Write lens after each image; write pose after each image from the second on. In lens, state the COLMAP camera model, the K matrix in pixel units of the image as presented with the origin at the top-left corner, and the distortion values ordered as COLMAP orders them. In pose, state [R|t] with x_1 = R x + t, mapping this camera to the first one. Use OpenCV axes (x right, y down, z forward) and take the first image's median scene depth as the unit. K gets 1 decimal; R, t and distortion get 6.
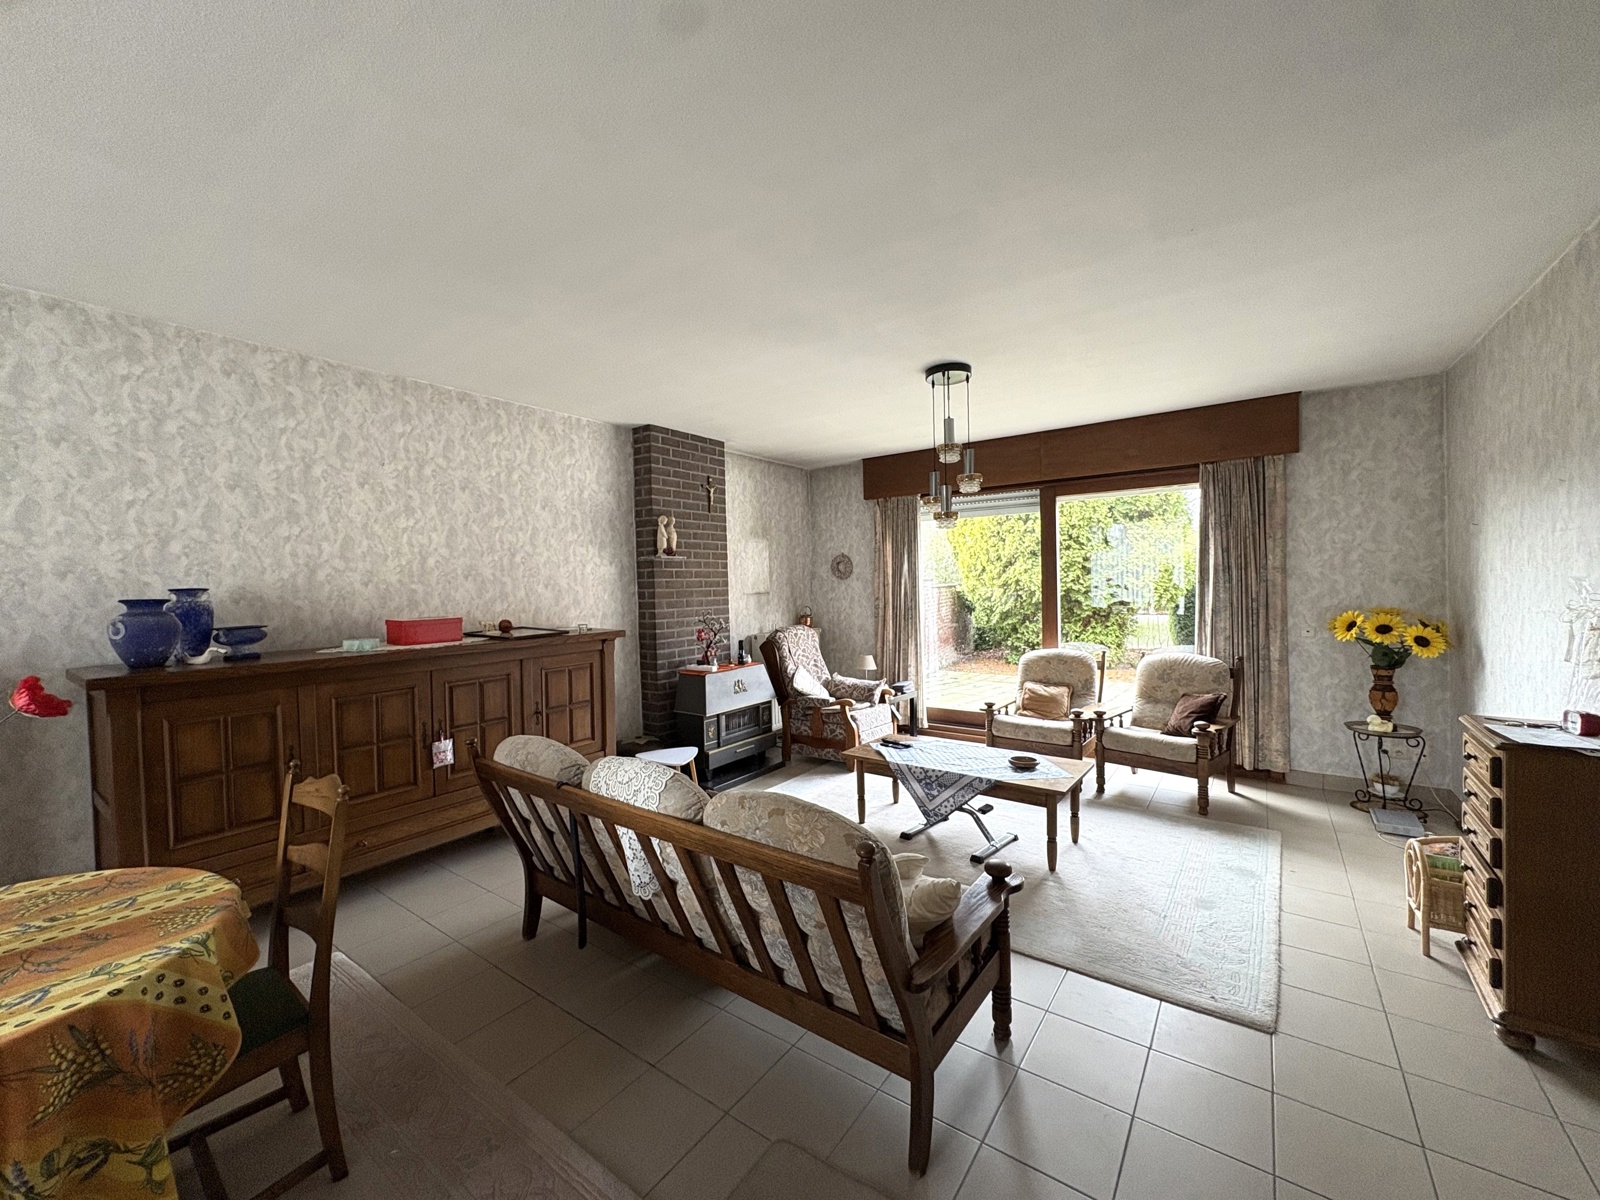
lens RADIAL K [[638.4, 0, 795.4], [0, 638.4, 595.6], [0, 0, 1]] dist [0.001355, 0.000178]
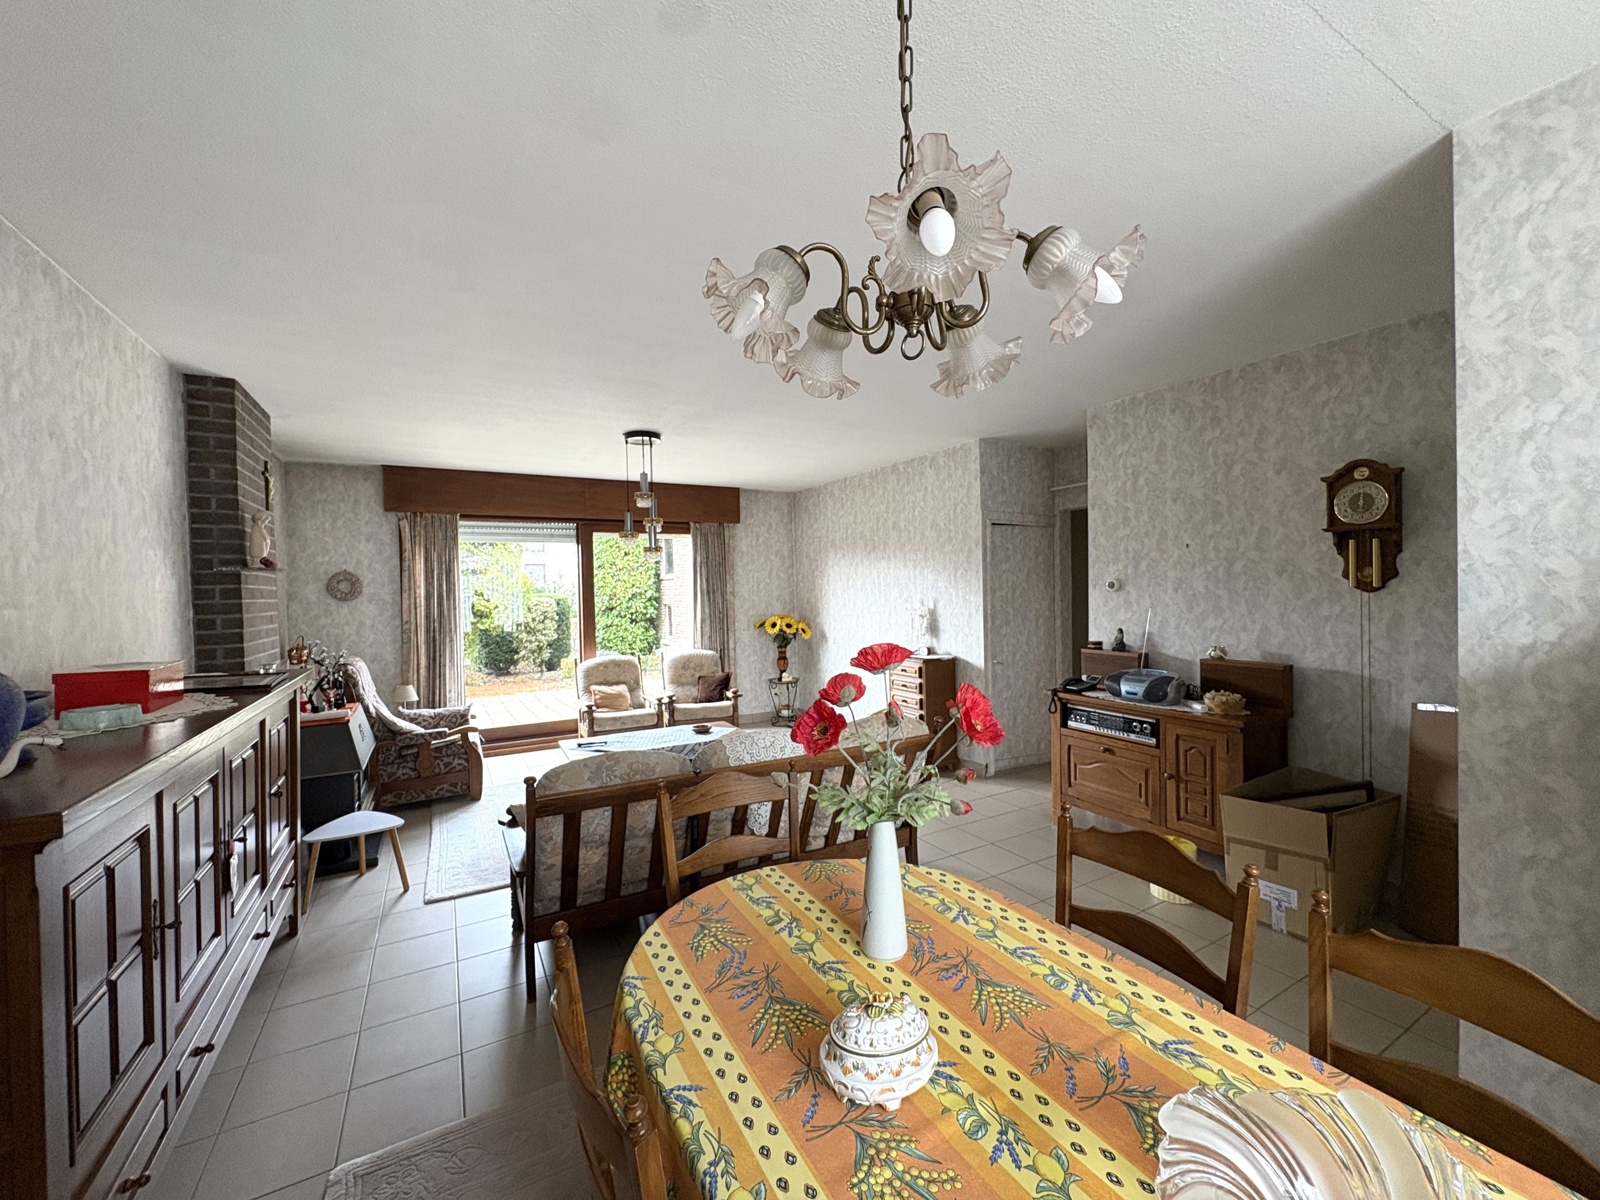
lens RADIAL K [[638.4, 0, 802.9], [0, 638.4, 601.7], [0, 0, 1]] dist [0.001355, 0.000178]
pose [[0.413336, -0.004108, 0.910570, -0.674201], [0.029636, 0.999521, -0.008943, 0.000297], [-0.910096, 0.030682, 0.413259, 0.168404]]
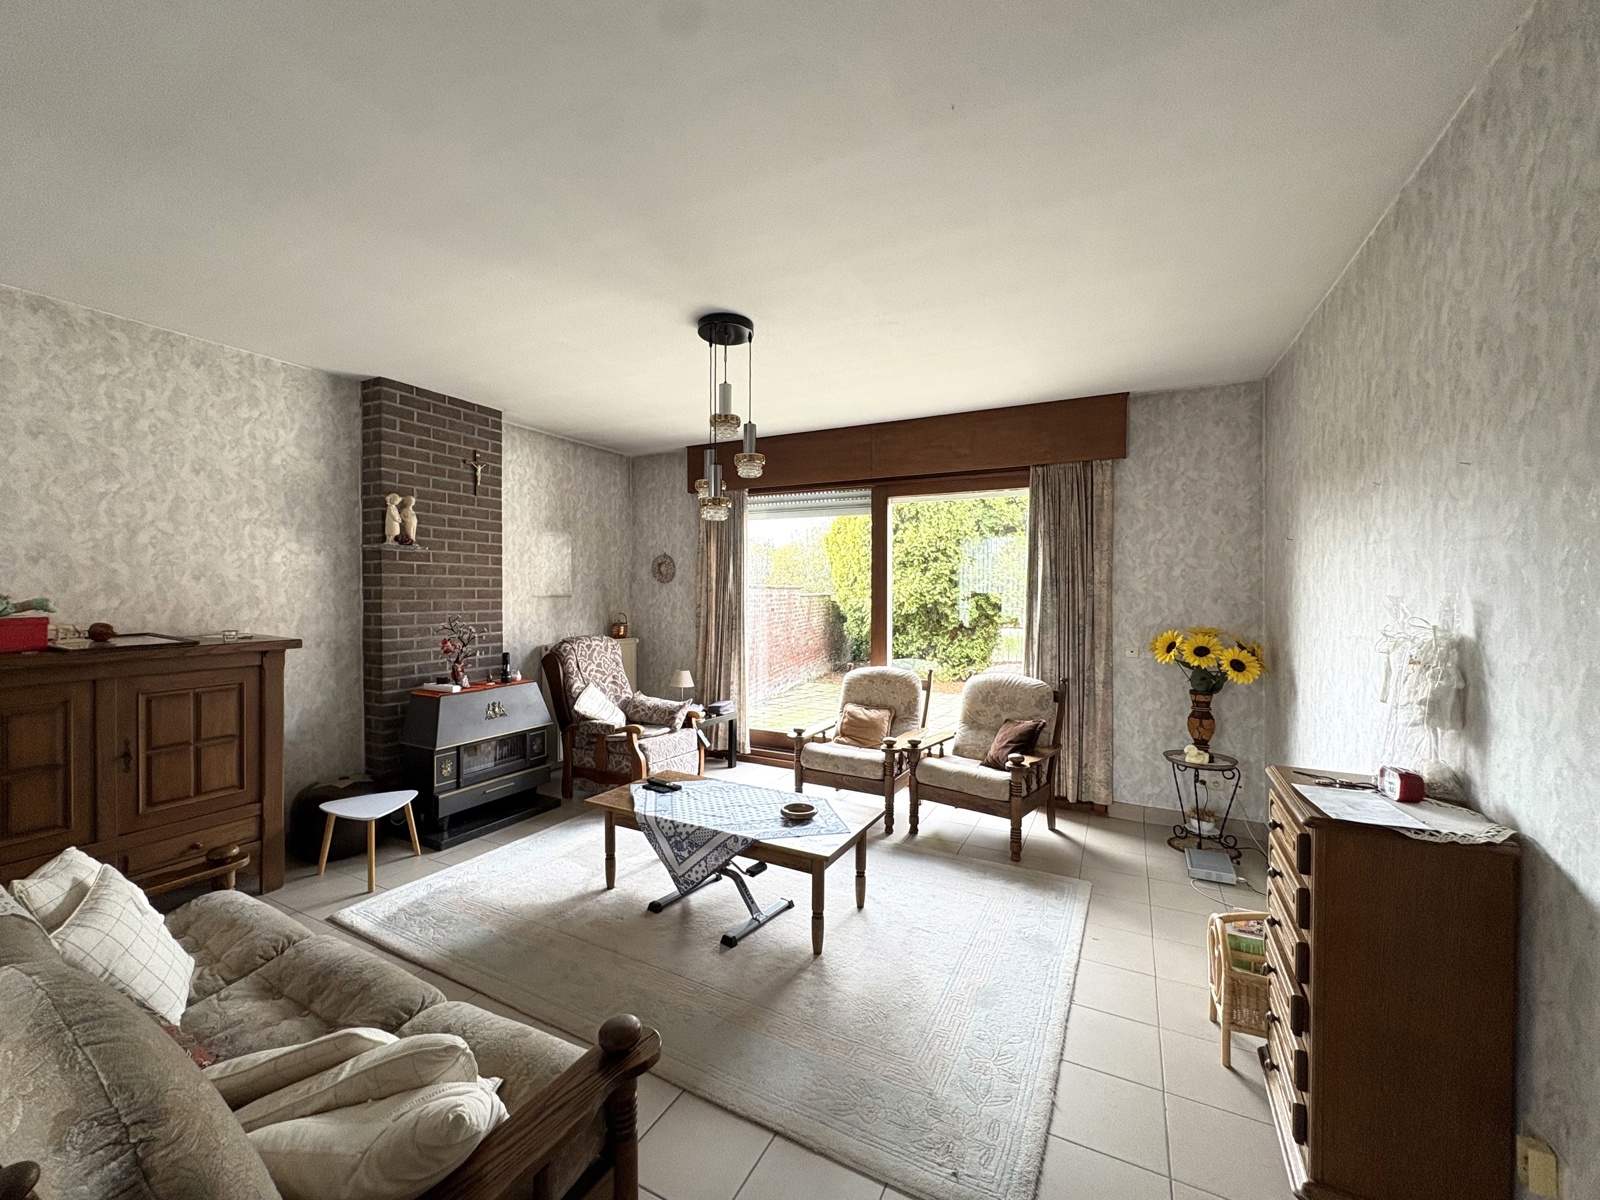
lens RADIAL K [[638.4, 0, 793.6], [0, 638.4, 596.4], [0, 0, 1]] dist [0.001355, 0.000178]
pose [[0.988106, 0.025645, 0.151620, 0.179623], [-0.023971, 0.999630, -0.012860, -0.000333], [-0.151894, 0.009073, 0.988355, 0.163233]]
